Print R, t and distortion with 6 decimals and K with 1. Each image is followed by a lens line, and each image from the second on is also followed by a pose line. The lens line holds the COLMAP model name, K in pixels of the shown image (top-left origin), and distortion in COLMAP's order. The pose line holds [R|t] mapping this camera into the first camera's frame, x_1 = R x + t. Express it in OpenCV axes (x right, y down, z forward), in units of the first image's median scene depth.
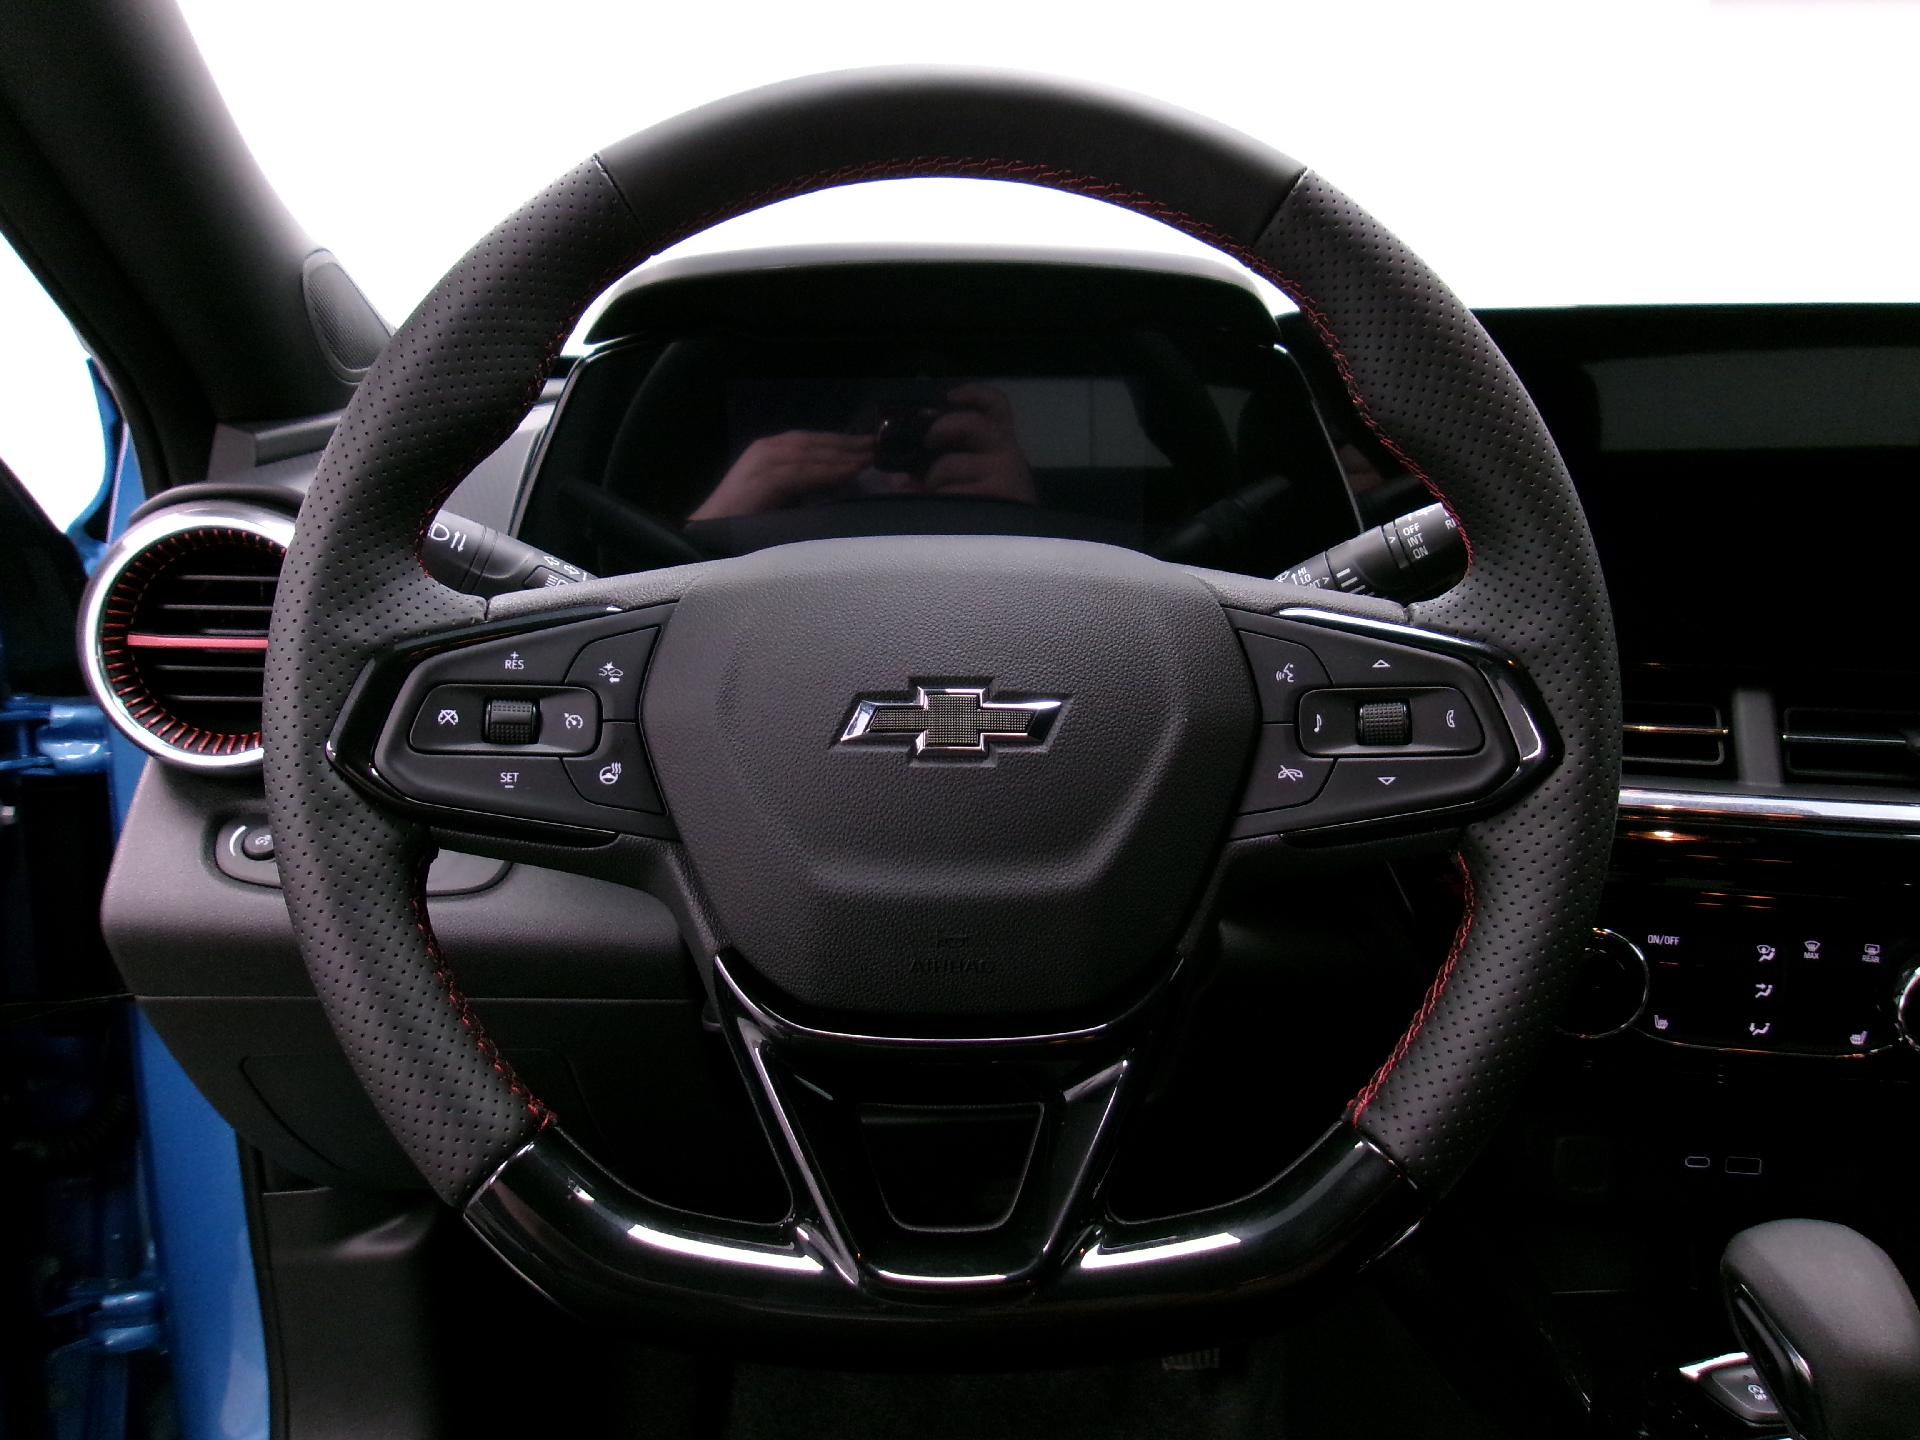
lens RADIAL K [[1496.7, 0, 960.0], [0, 1496.7, 720.0], [0, 0, 1]] dist [-0.011473, 0.006177]
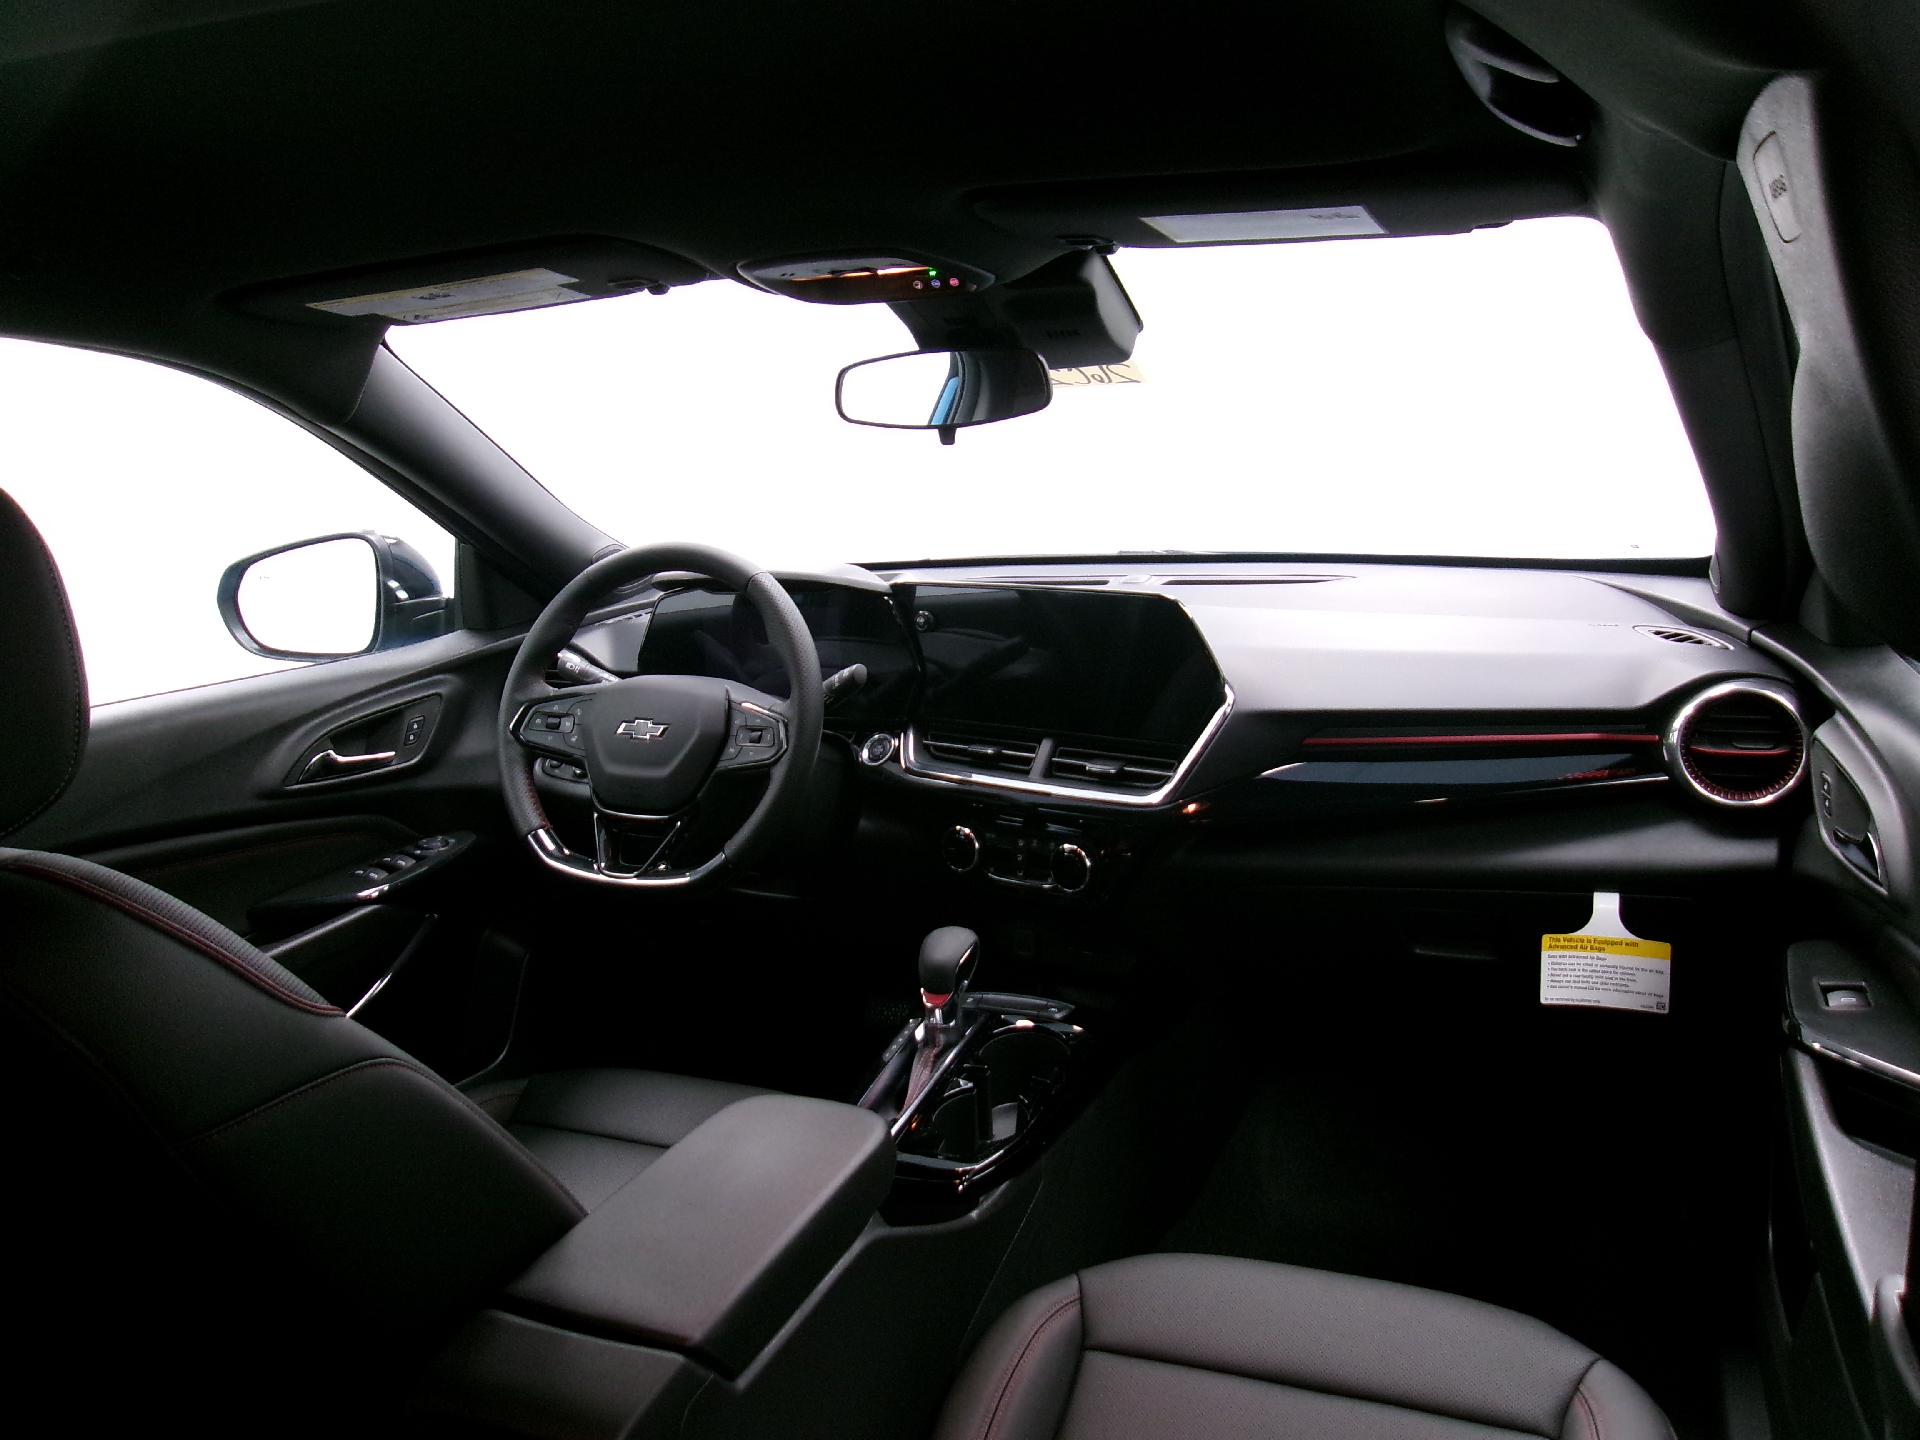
lens RADIAL K [[1496.7, 0, 960.0], [0, 1496.7, 720.0], [0, 0, 1]] dist [-0.011473, 0.006177]
pose [[0.920320, 0.055686, -0.387182, 2.066636], [-0.059900, 0.998204, 0.001183, -0.072773], [0.386552, 0.022104, 0.922003, -2.036109]]
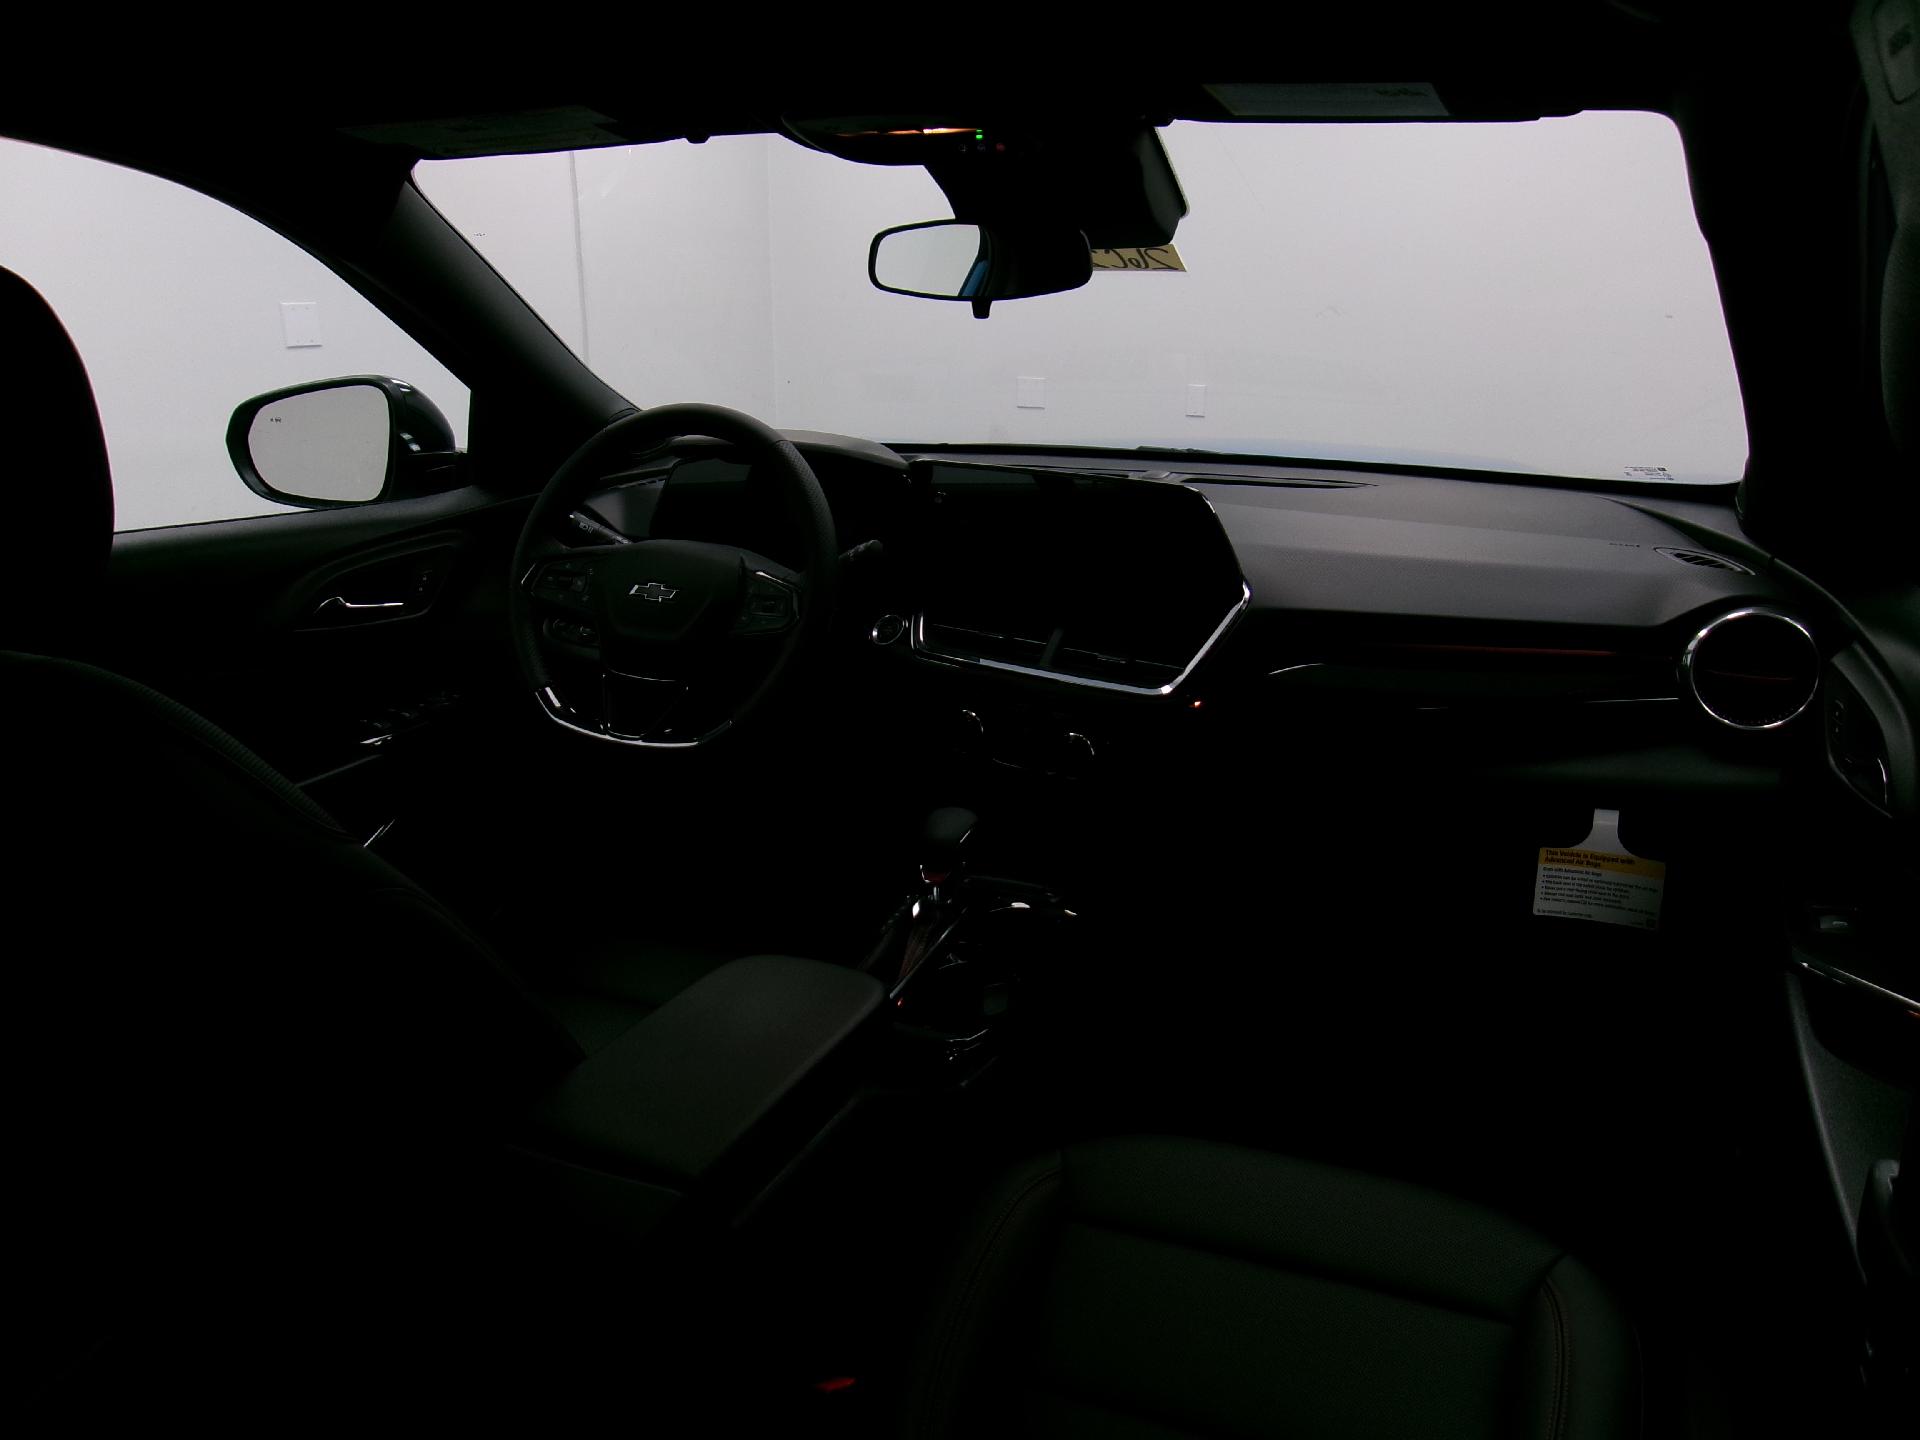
lens RADIAL K [[1496.7, 0, 960.0], [0, 1496.7, 720.0], [0, 0, 1]] dist [-0.011473, 0.006177]
pose [[0.916552, 0.134948, -0.376460, 2.030974], [-0.119331, 0.990749, 0.064622, -0.015734], [0.381698, -0.014306, 0.924176, -2.049258]]
